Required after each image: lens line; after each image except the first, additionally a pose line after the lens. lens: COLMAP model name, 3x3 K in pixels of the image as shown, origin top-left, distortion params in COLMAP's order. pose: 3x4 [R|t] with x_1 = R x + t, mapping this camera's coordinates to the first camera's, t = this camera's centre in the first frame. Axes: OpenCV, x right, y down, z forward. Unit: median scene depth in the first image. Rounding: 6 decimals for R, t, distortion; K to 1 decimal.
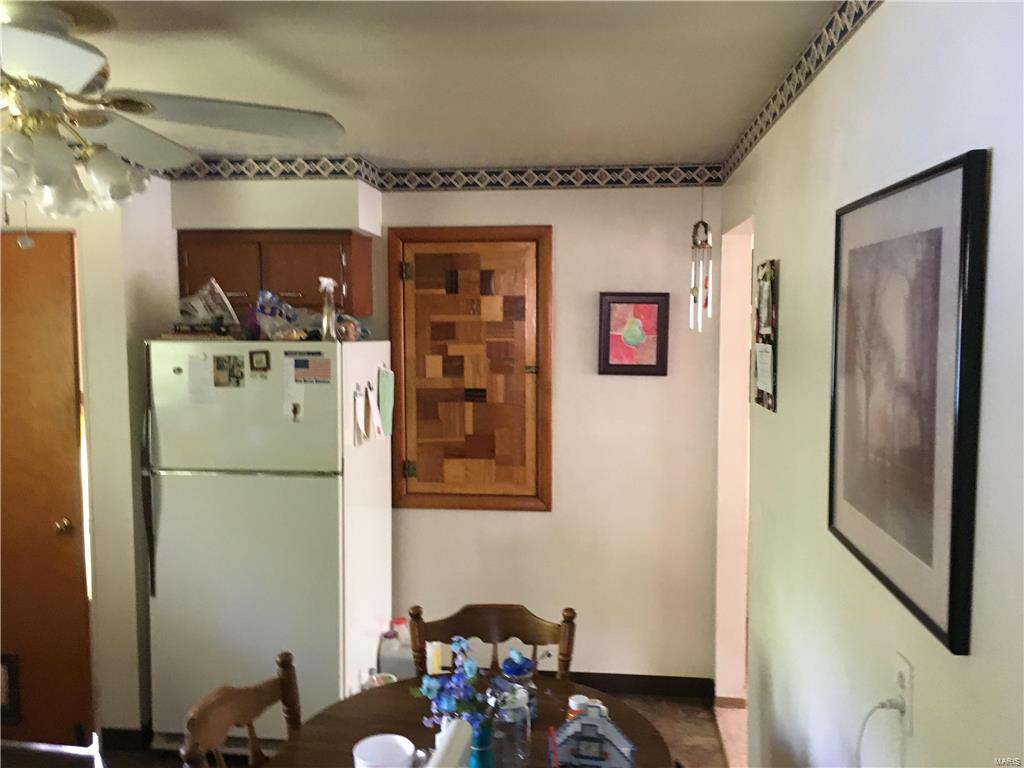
lens RADIAL K [[866.8, 0, 510.2], [0, 866.8, 380.9], [0, 0, 1]] dist [0.067942, -0.100670]
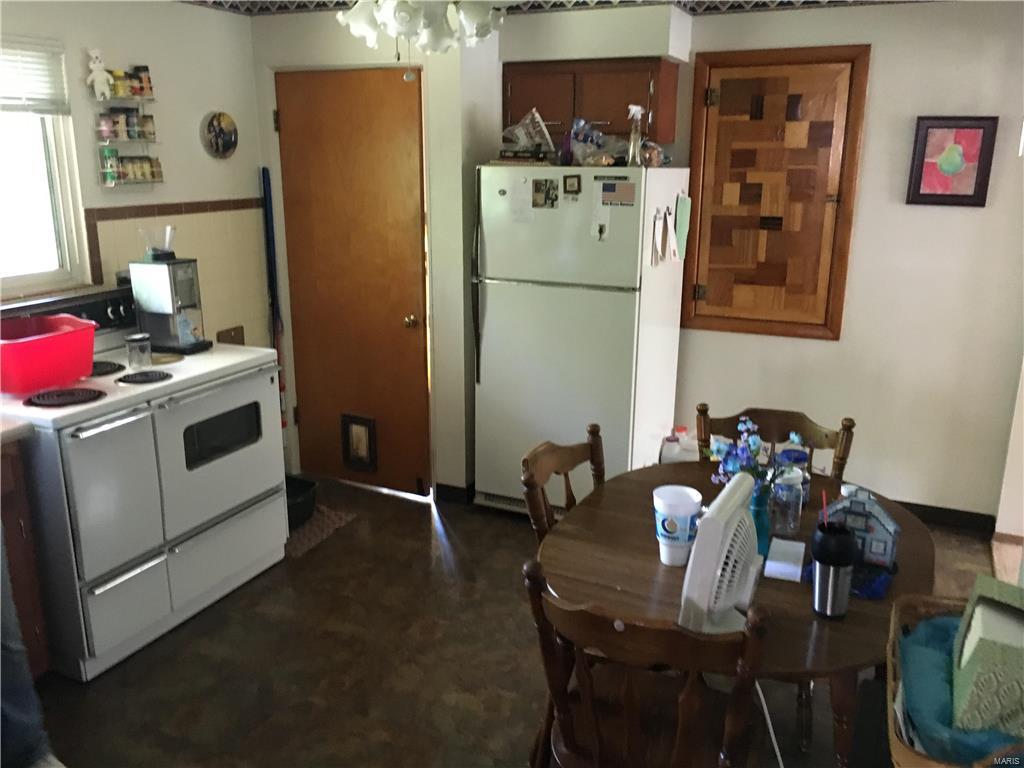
lens RADIAL K [[866.8, 0, 496.2], [0, 866.8, 381.8], [0, 0, 1]] dist [0.067942, -0.100670]
pose [[0.944590, 0.087742, -0.316307, -0.004703], [-0.028327, 0.981807, 0.187755, 0.017480], [0.327027, -0.168391, 0.929891, -0.103046]]
